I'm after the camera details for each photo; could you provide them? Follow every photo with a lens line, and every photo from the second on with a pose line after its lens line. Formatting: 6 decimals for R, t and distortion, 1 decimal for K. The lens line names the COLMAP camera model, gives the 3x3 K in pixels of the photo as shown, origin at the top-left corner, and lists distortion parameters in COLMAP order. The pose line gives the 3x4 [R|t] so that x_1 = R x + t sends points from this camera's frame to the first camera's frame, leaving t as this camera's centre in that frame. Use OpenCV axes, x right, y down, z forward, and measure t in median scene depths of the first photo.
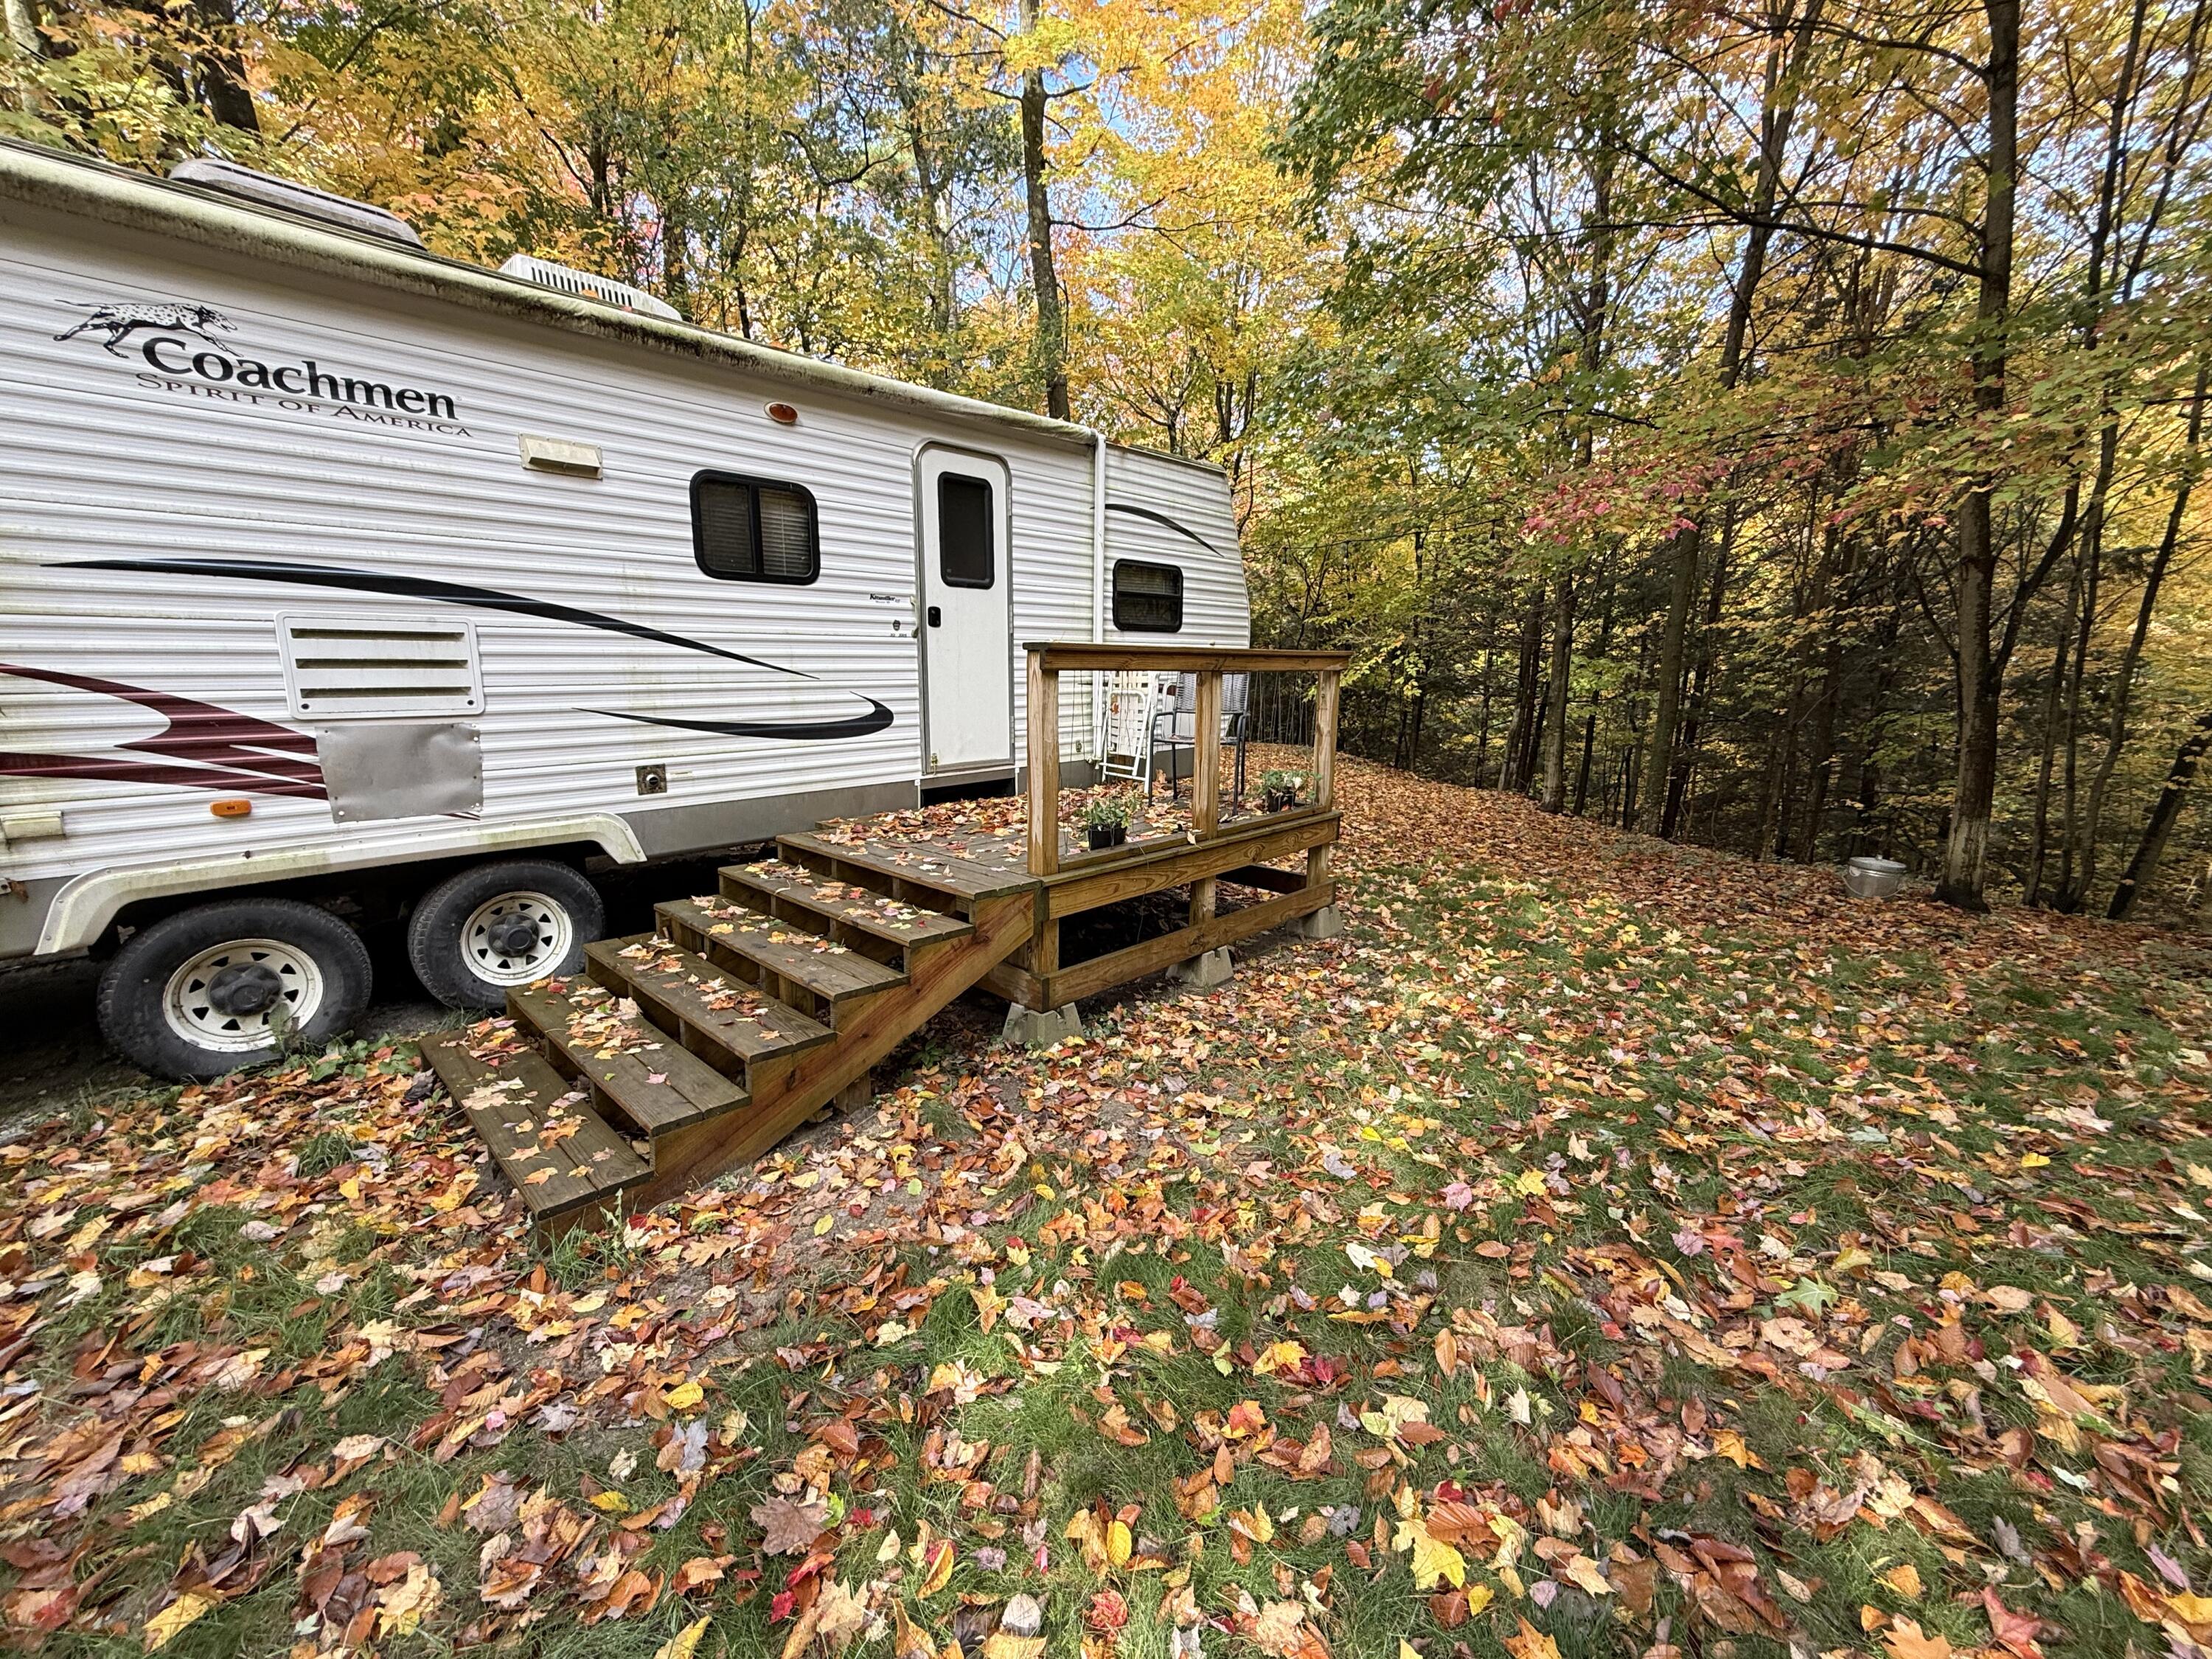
lens RADIAL K [[879.3, 0, 1104.0], [0, 879.3, 828.1], [0, 0, 1]] dist [-0.000575, 0.000217]
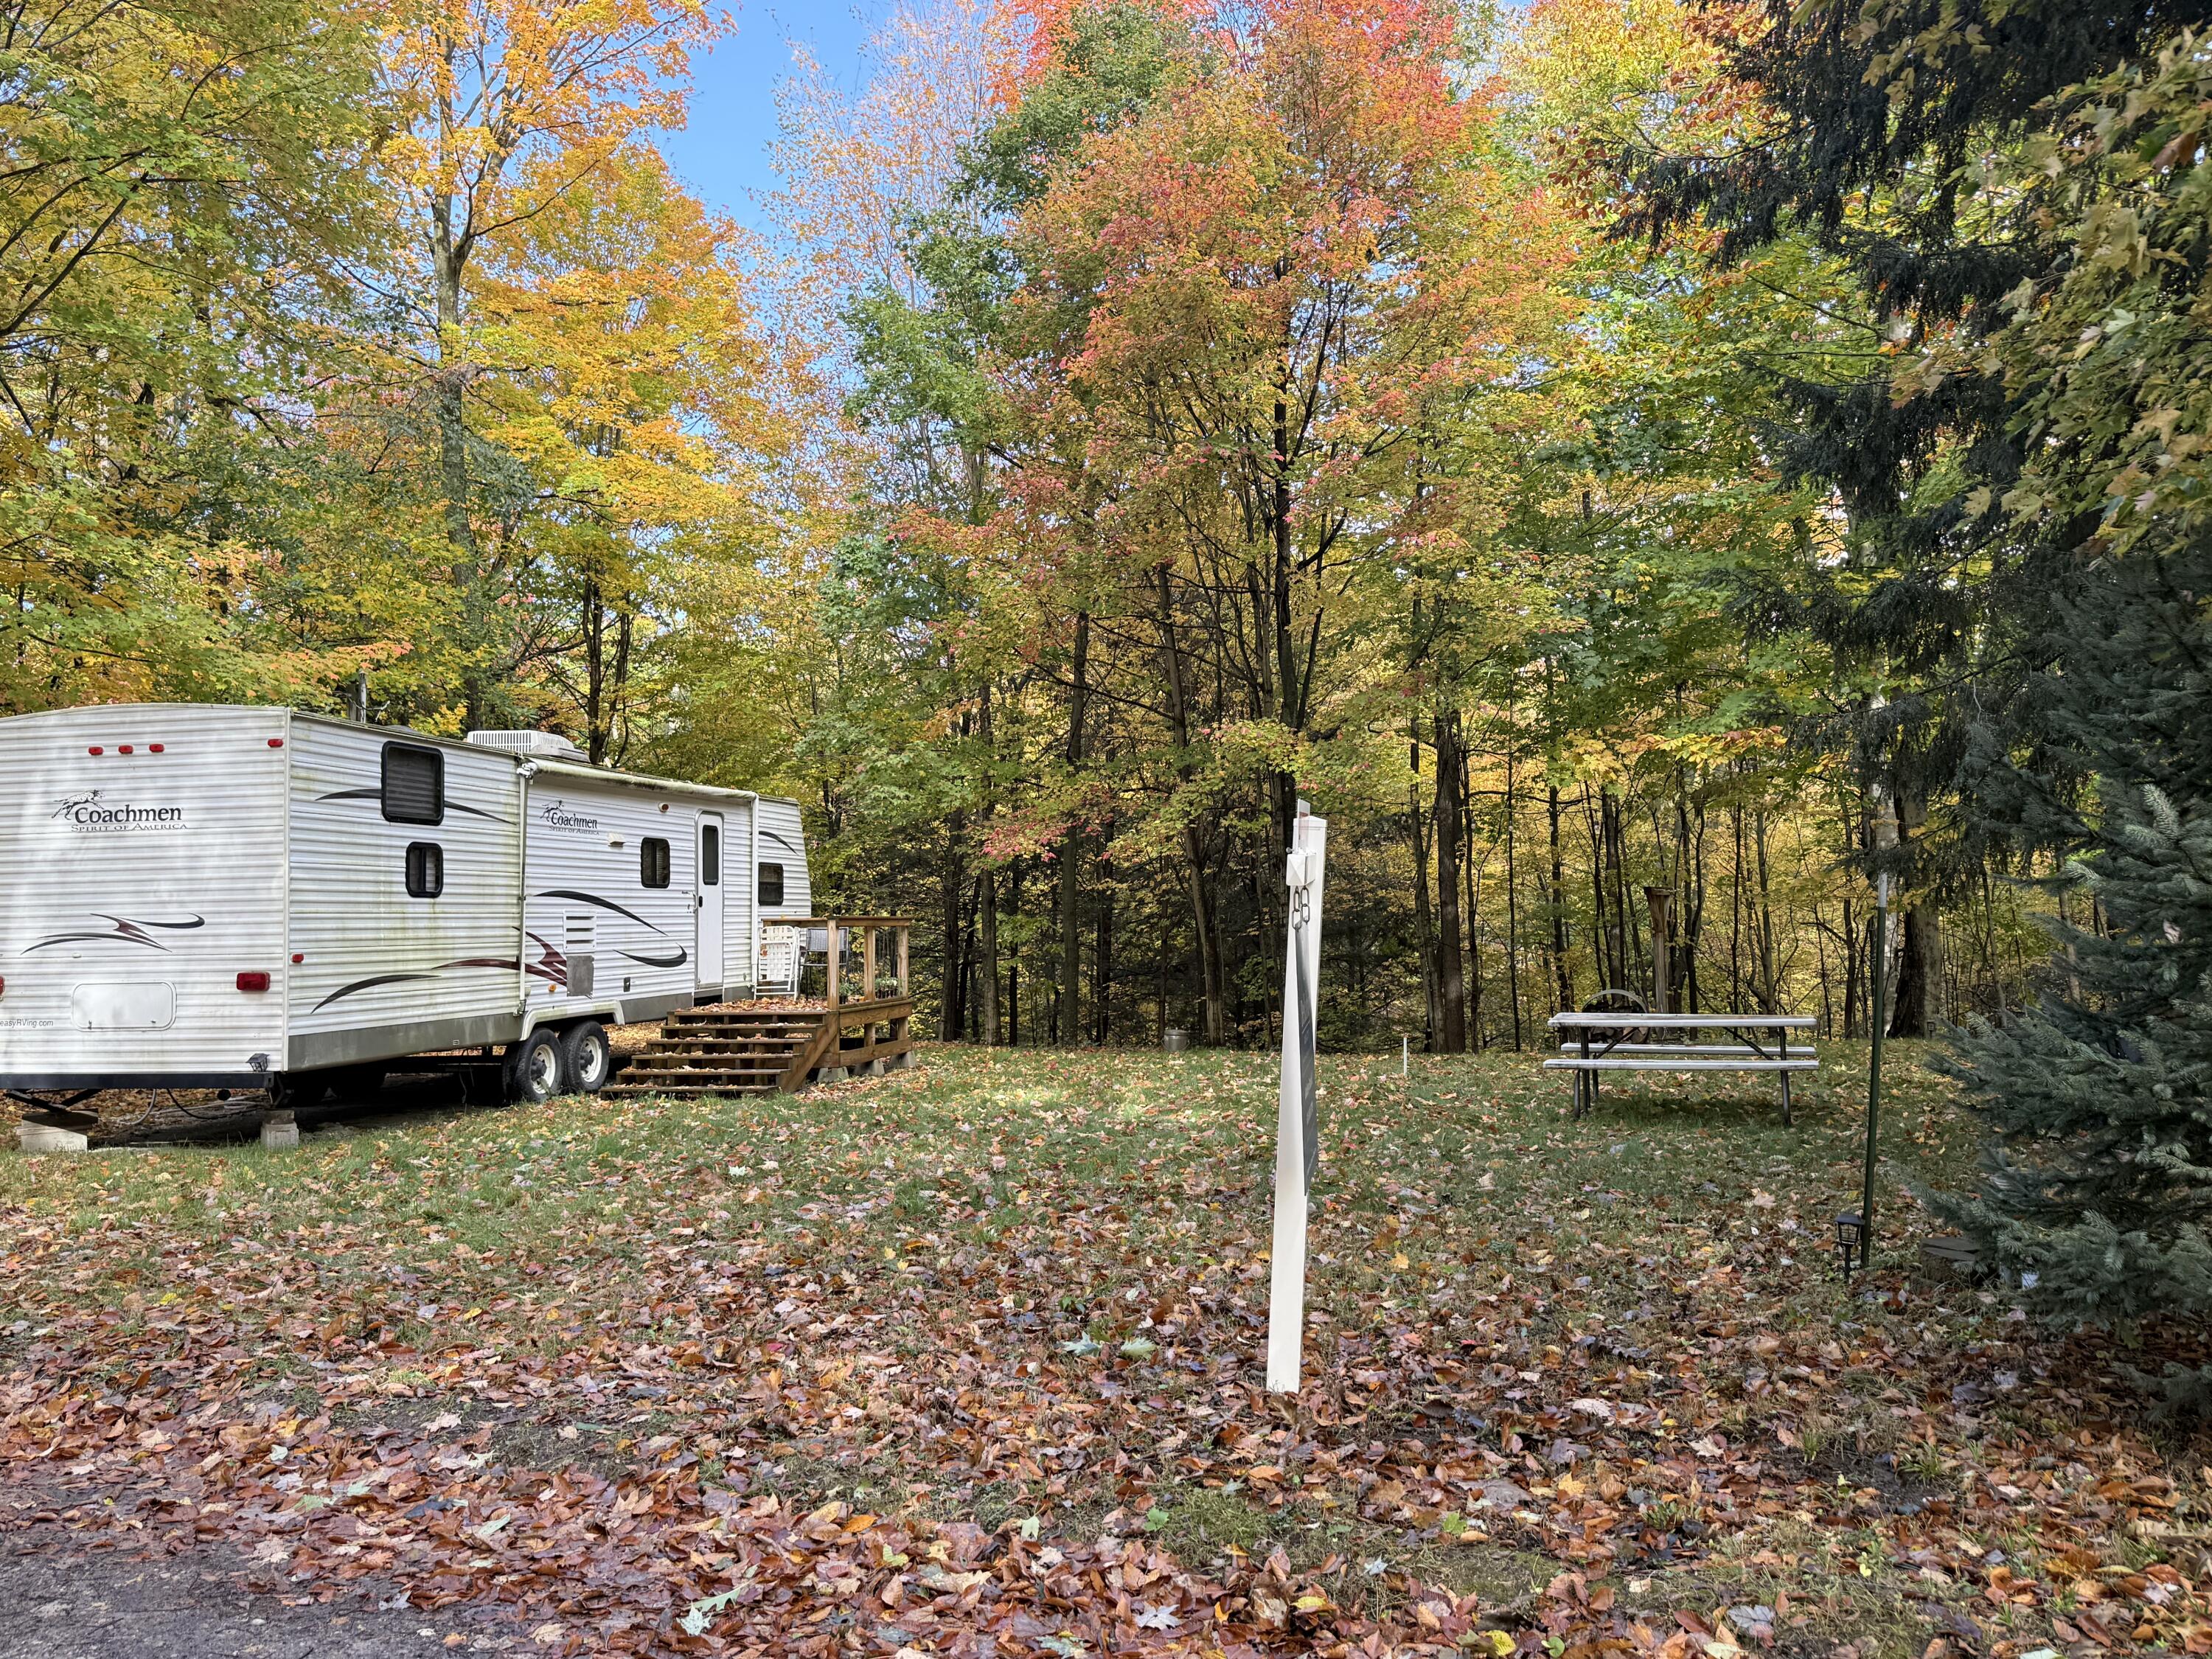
lens RADIAL K [[1729.8, 0, 1092.0], [0, 1729.8, 832.6], [0, 0, 1]] dist [0.067529, -0.163999]
pose [[0.852622, -0.003099, 0.522518, -1.657170], [0.130905, 0.969361, -0.207855, 0.566451], [-0.505865, 0.245623, 0.826904, -2.887351]]
